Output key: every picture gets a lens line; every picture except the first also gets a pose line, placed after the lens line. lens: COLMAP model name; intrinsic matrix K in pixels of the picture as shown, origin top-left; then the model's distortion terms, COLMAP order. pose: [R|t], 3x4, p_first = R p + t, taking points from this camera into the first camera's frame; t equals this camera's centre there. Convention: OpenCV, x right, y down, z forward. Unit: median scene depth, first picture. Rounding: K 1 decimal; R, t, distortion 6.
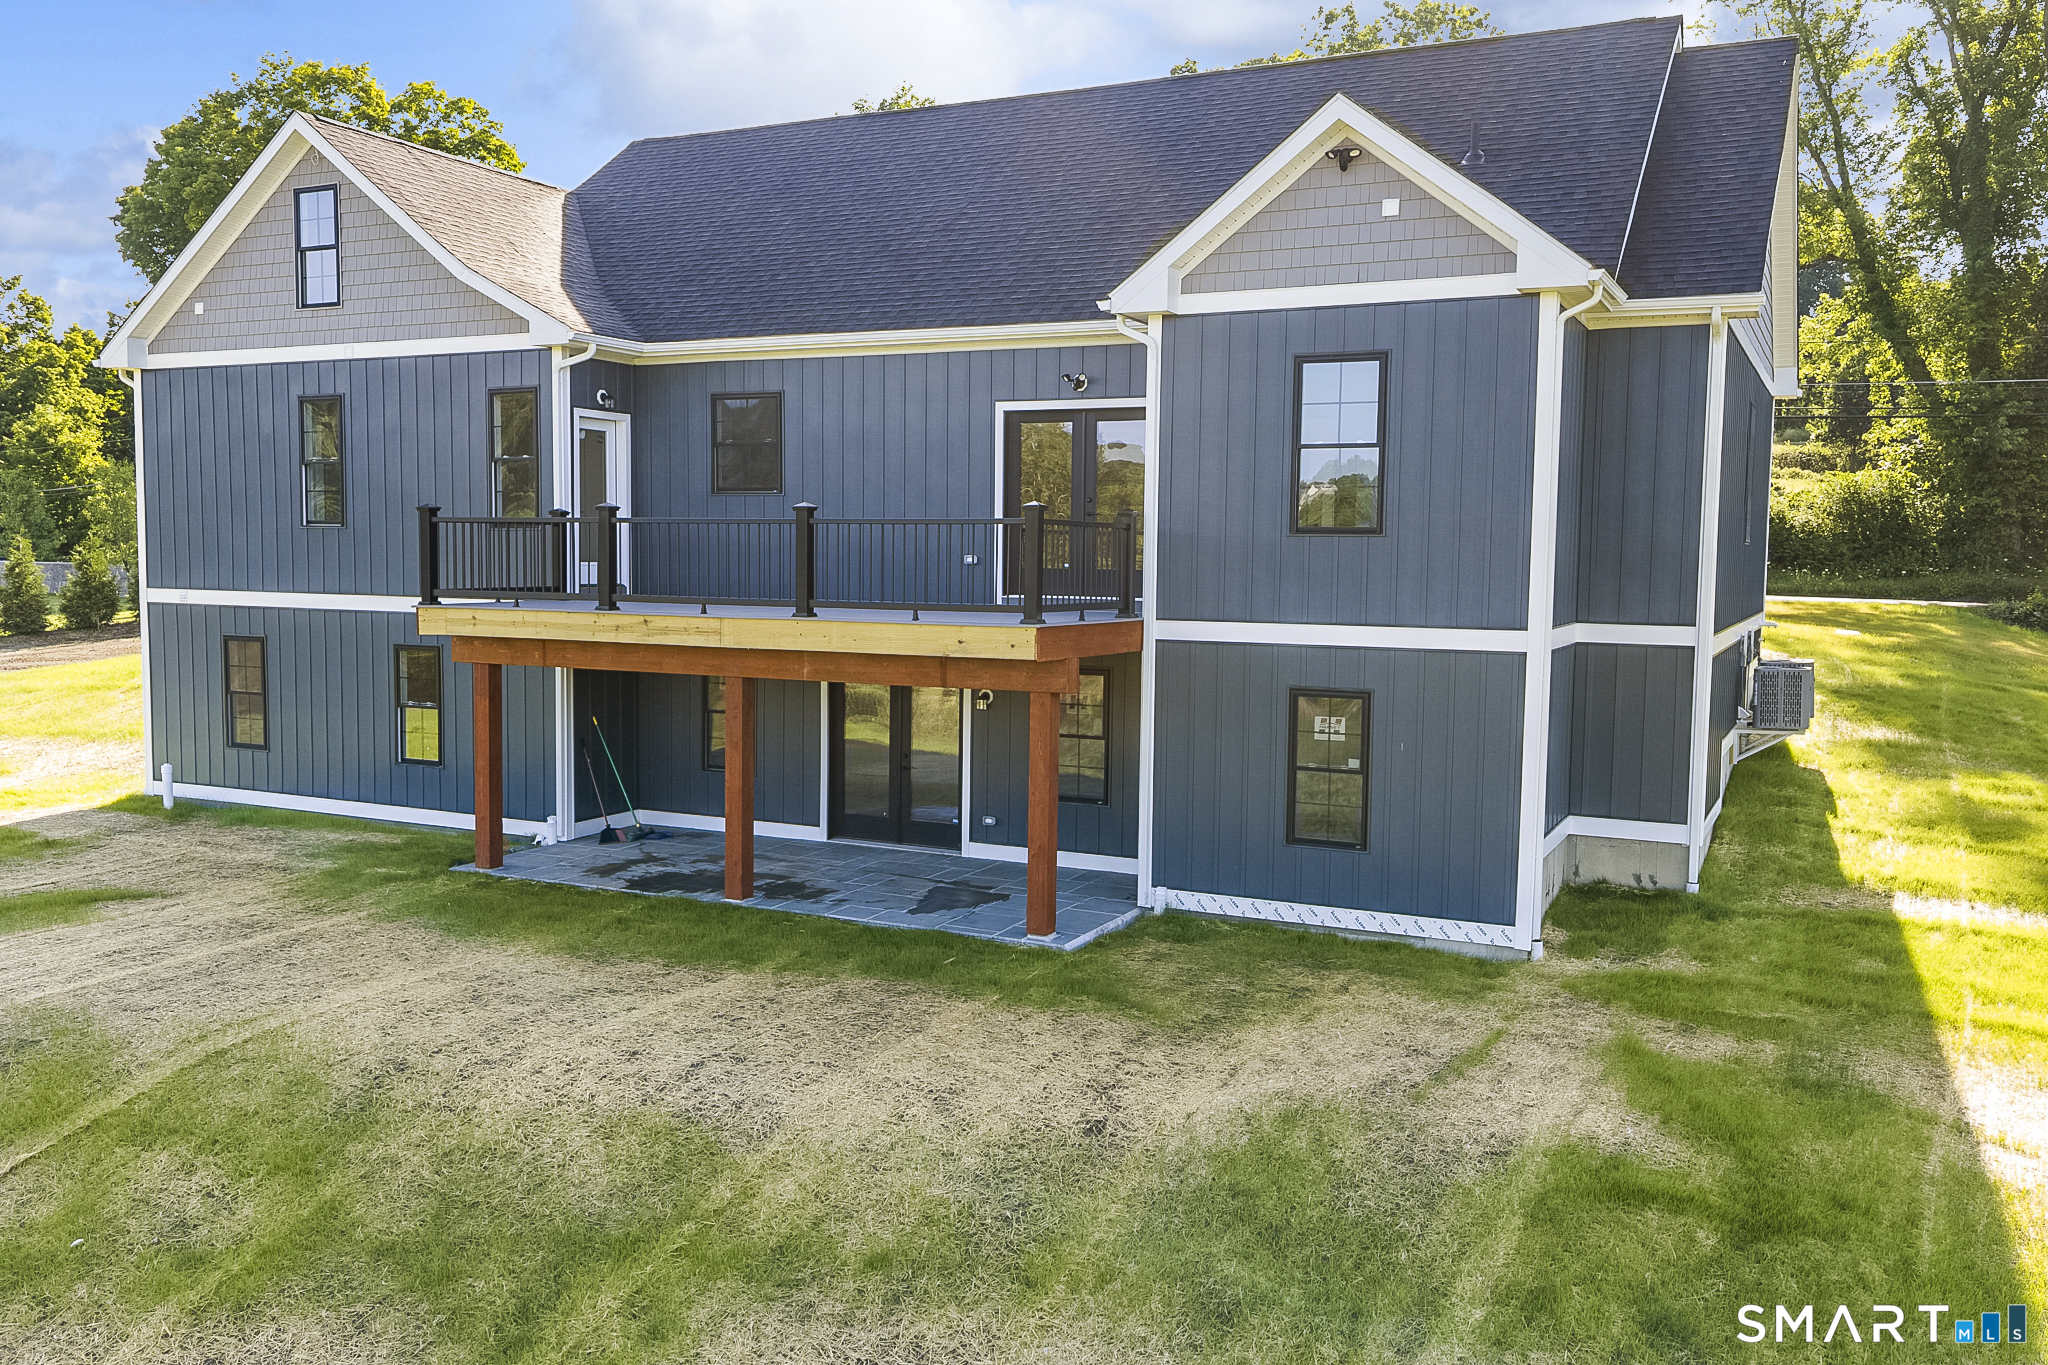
lens RADIAL K [[1689.0, 0, 1024.0], [0, 1689.0, 682.5], [0, 0, 1]] dist [0.013206, -0.008628]
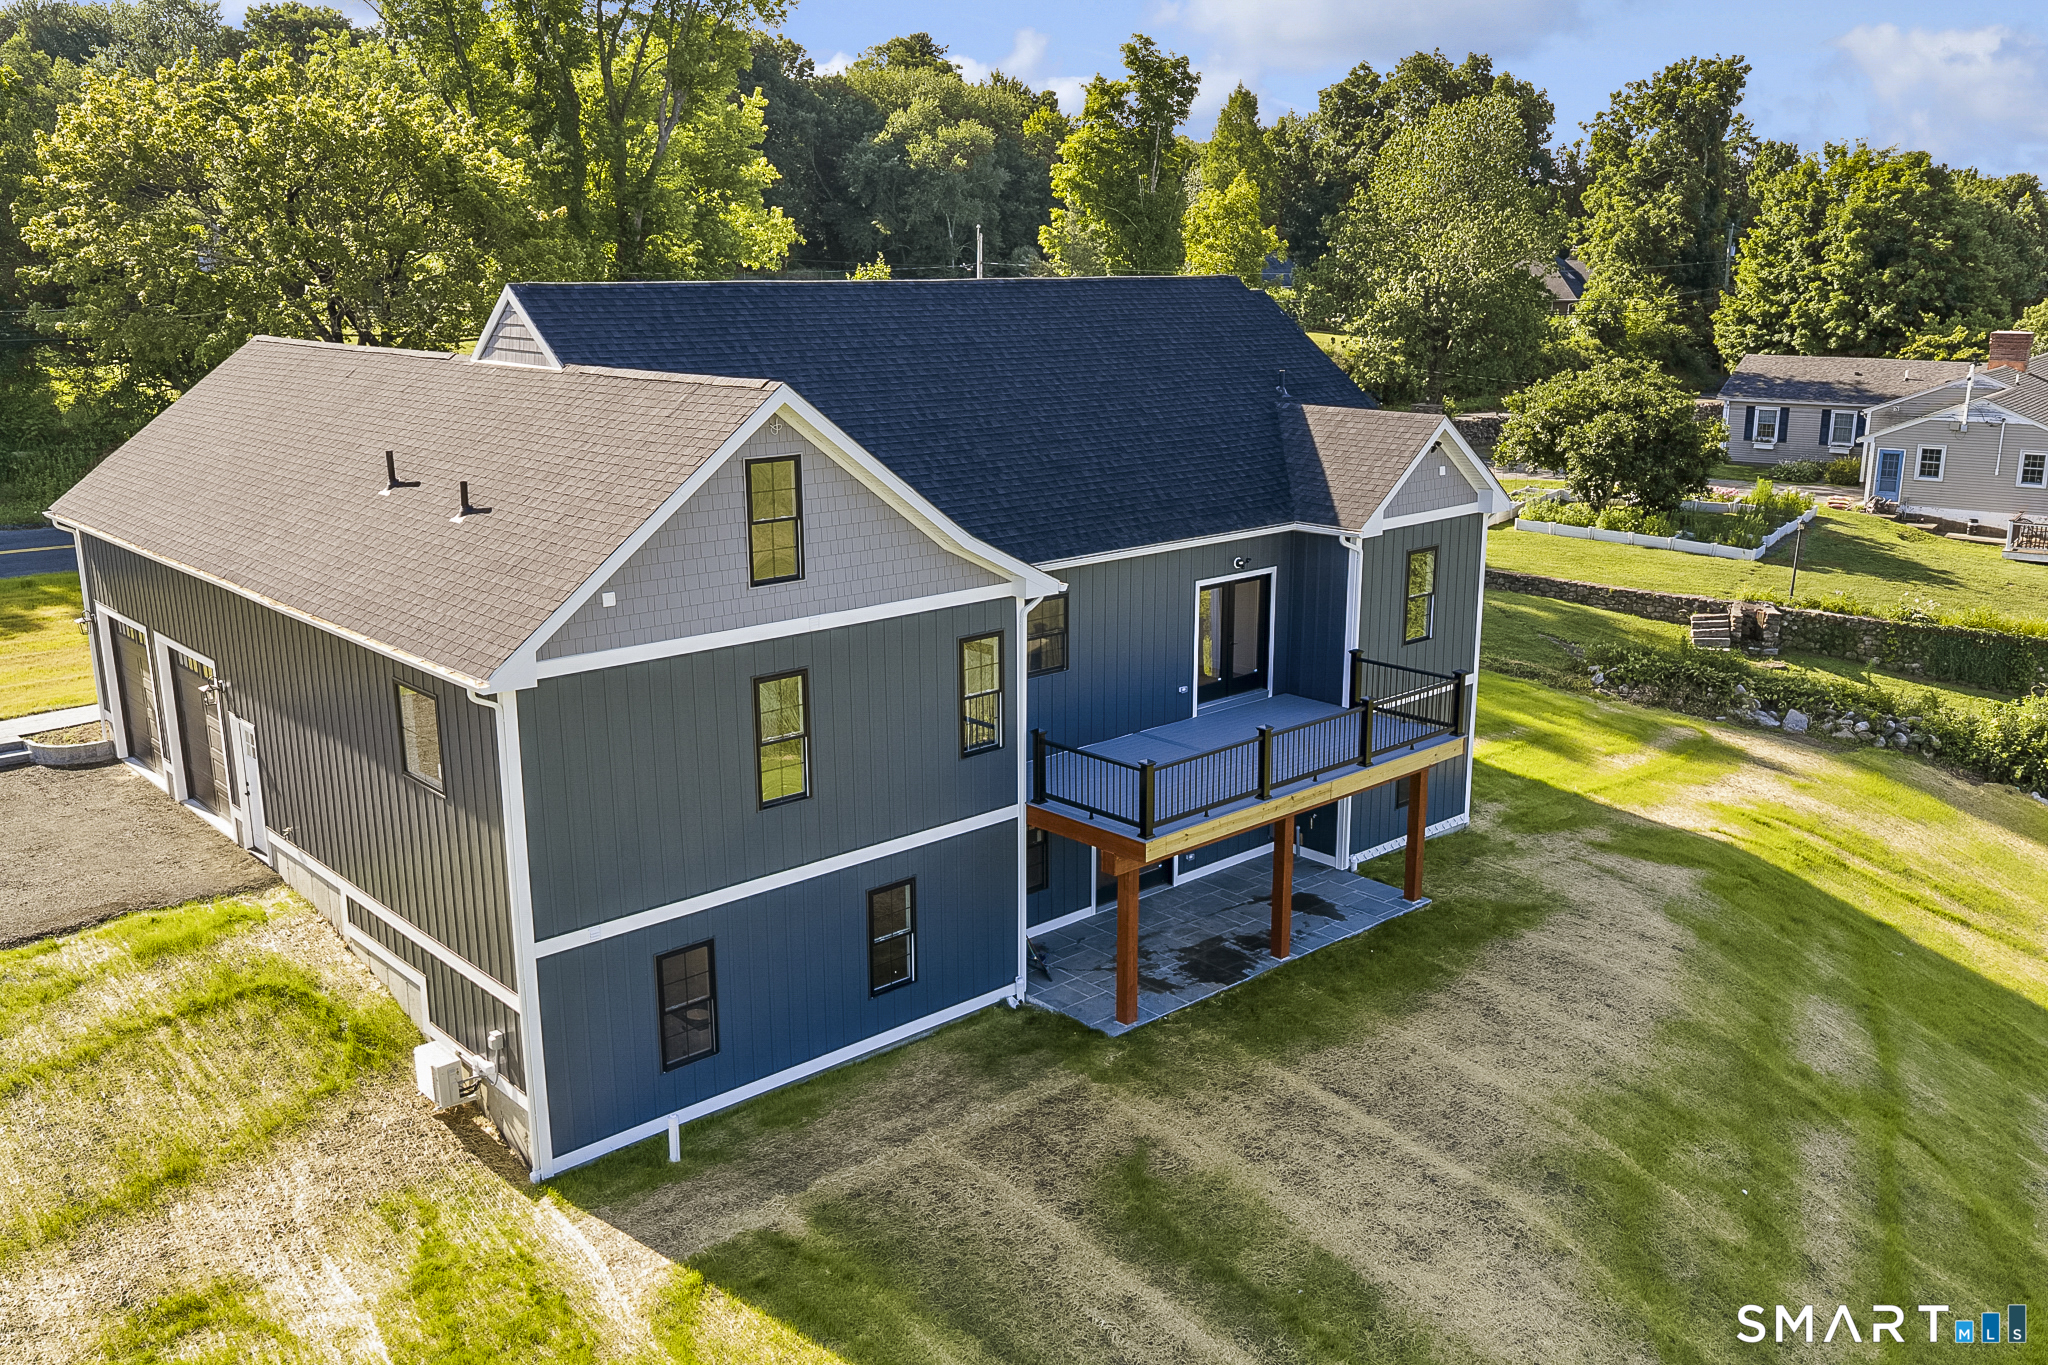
lens RADIAL K [[1689.0, 0, 1024.0], [0, 1689.0, 682.5], [0, 0, 1]] dist [0.013206, -0.008628]
pose [[0.359363, -0.239125, 0.902041, -1.683596], [0.079214, 0.970940, 0.225832, -0.506012], [-0.929830, -0.009701, 0.367862, 0.721506]]
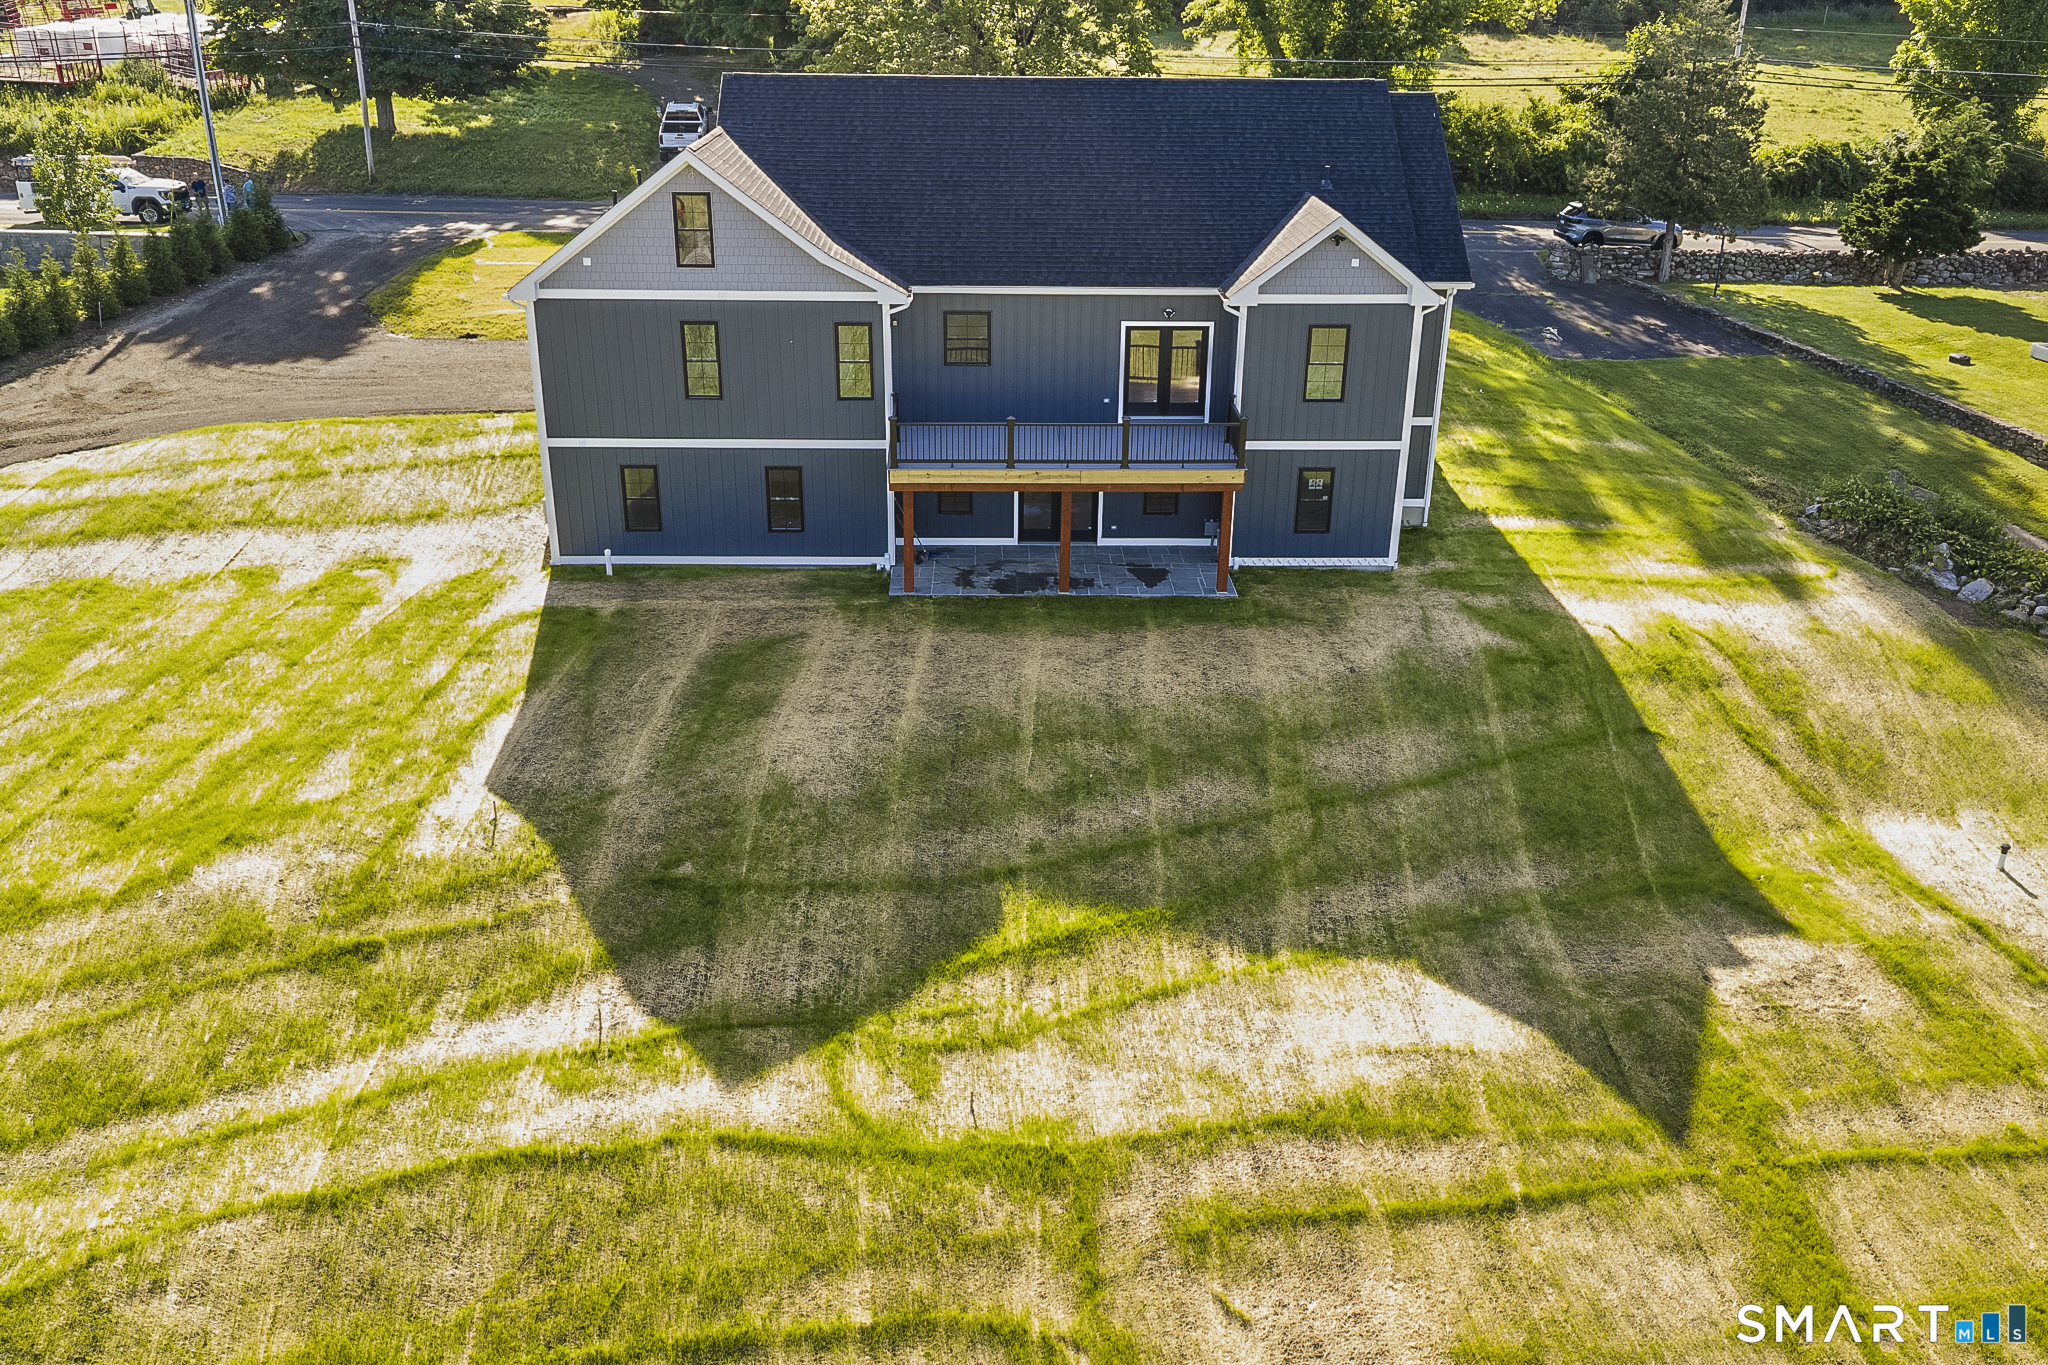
lens RADIAL K [[1667.8, 0, 1024.0], [0, 1667.8, 682.5], [0, 0, 1]] dist [0.016461, -0.002152]
pose [[0.883462, -0.186367, 0.429839, -1.239600], [0.036701, 0.942187, 0.333073, -0.506253], [-0.467062, -0.278482, 0.839226, -0.838828]]
